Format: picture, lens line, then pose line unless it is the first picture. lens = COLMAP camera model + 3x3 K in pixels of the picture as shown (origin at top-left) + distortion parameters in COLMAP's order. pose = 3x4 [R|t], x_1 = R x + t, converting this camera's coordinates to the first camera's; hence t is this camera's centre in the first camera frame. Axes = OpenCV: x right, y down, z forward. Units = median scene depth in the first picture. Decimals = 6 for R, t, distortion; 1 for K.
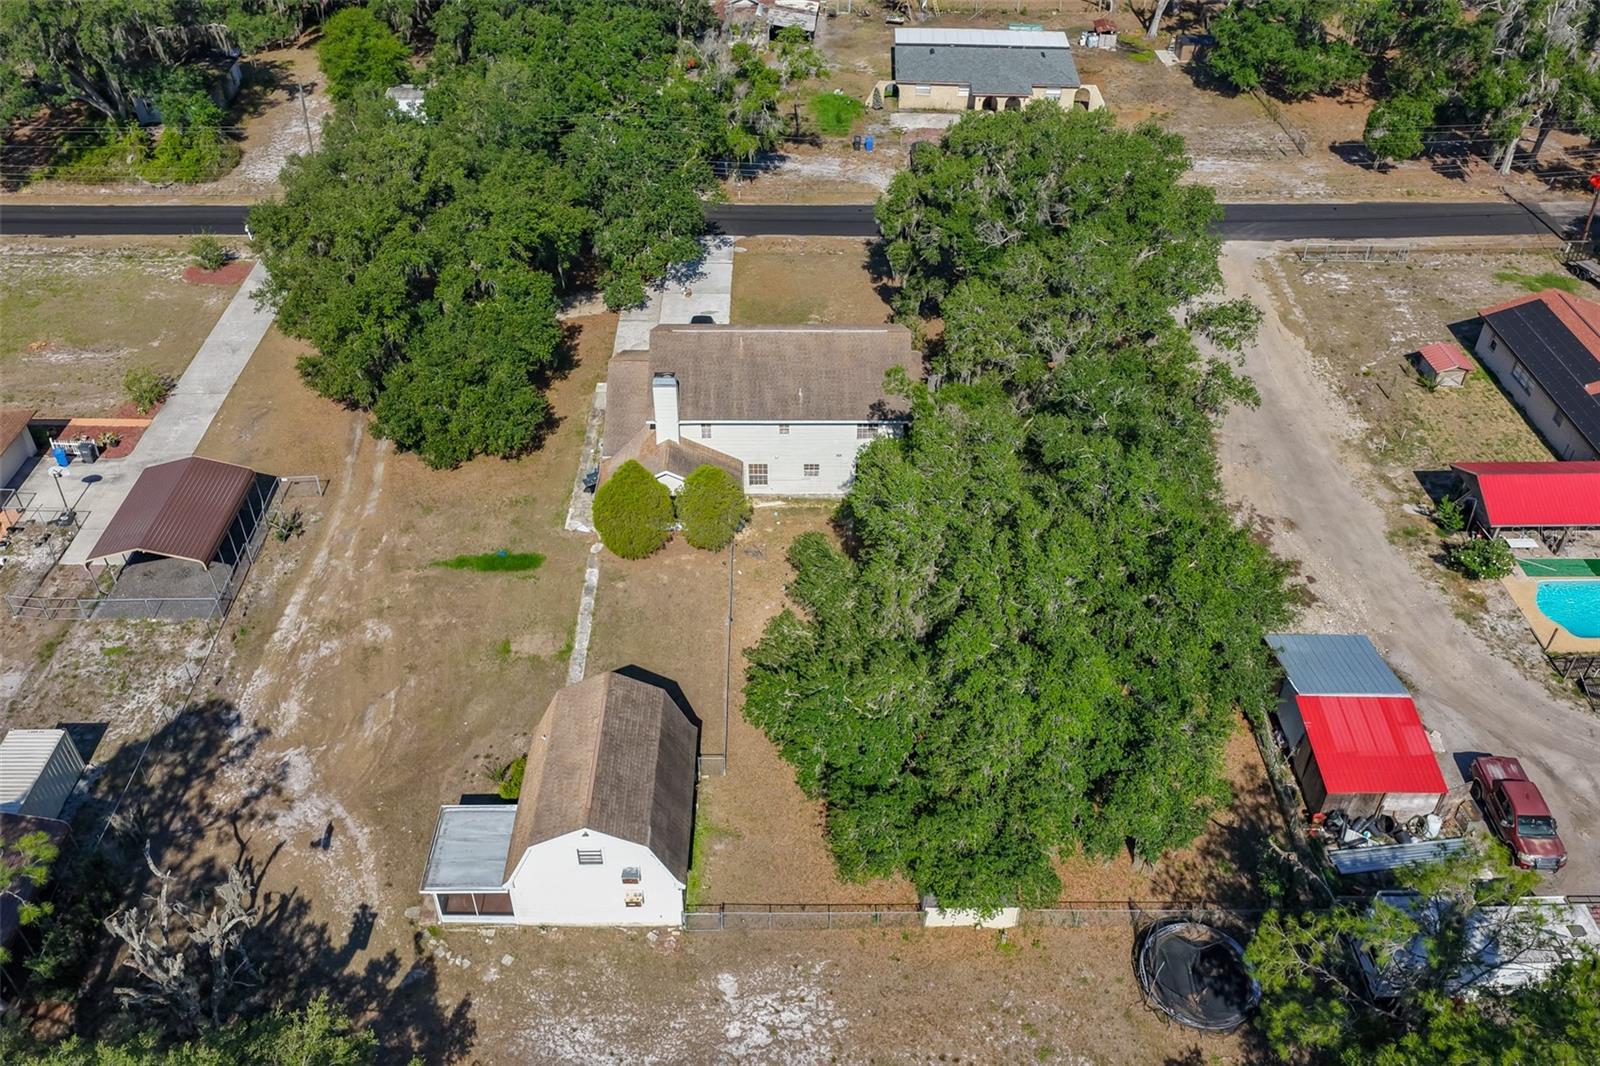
lens RADIAL K [[1325.7, 0, 803.8], [0, 1325.7, 536.3], [0, 0, 1]] dist [-0.014578, 0.037786]
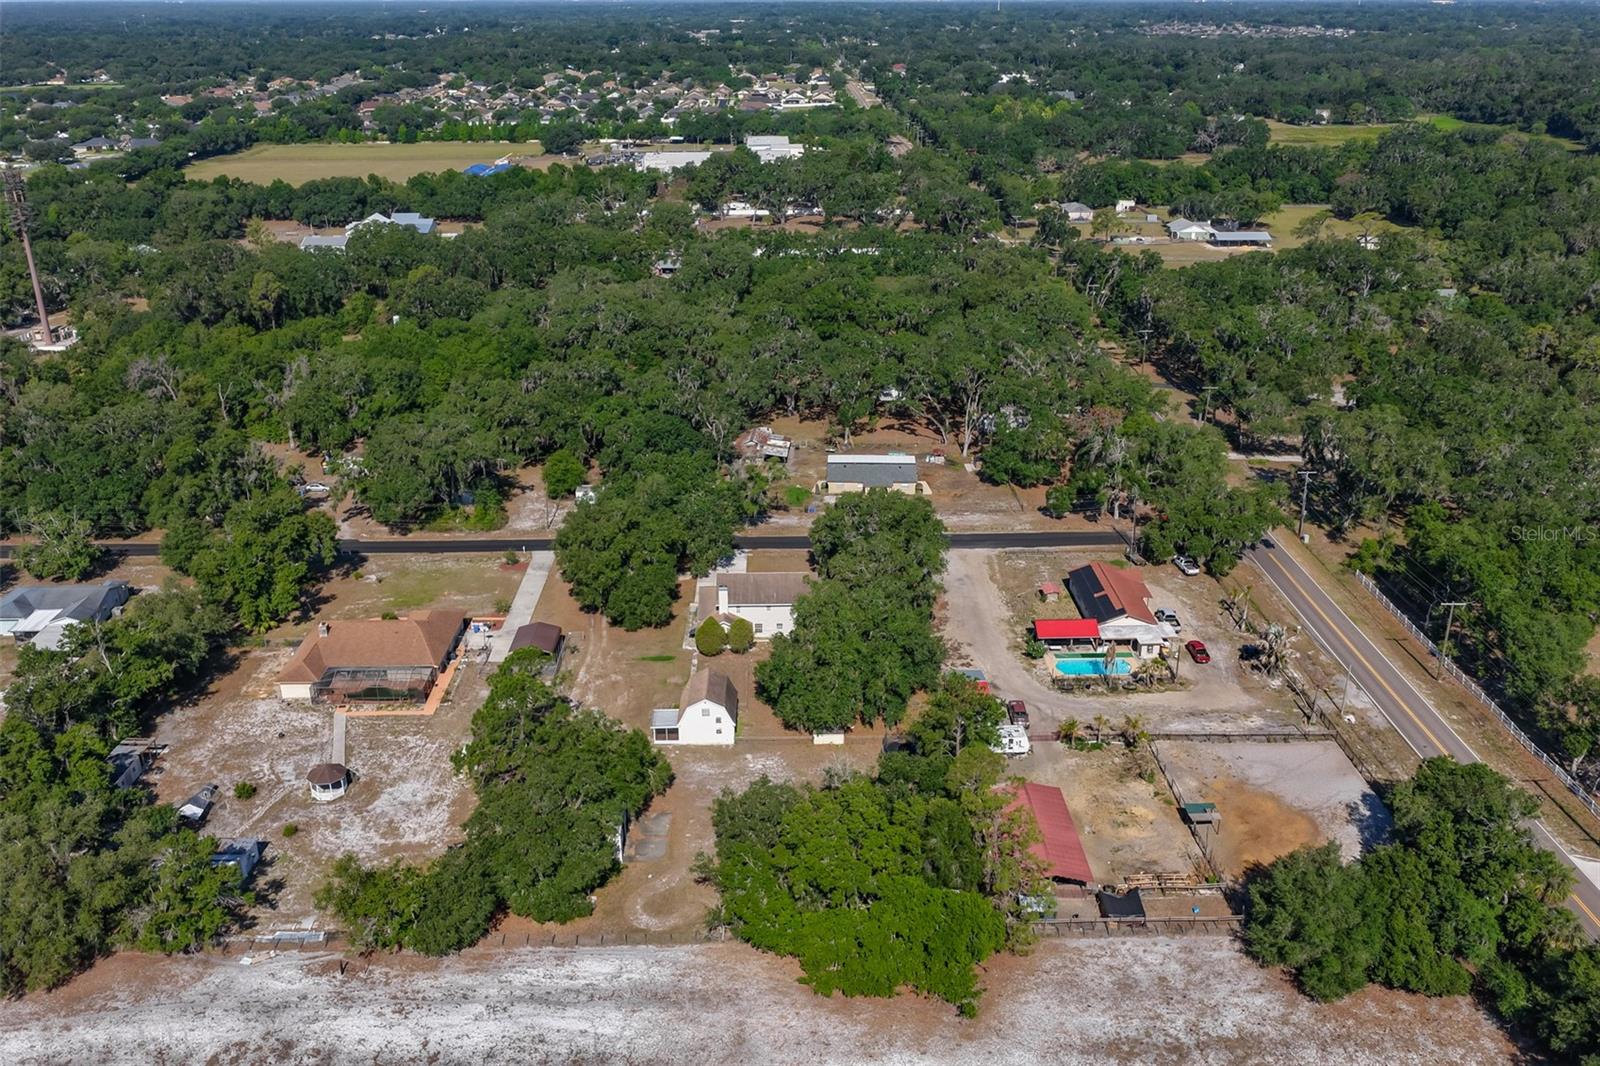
lens RADIAL K [[1325.7, 0, 803.8], [0, 1325.7, 536.3], [0, 0, 1]] dist [-0.014578, 0.037786]
pose [[0.999925, -0.012147, 0.001525, 0.038450], [0.012074, 0.957925, -0.286765, 0.392982], [0.002022, 0.286762, 0.958000, -1.131525]]
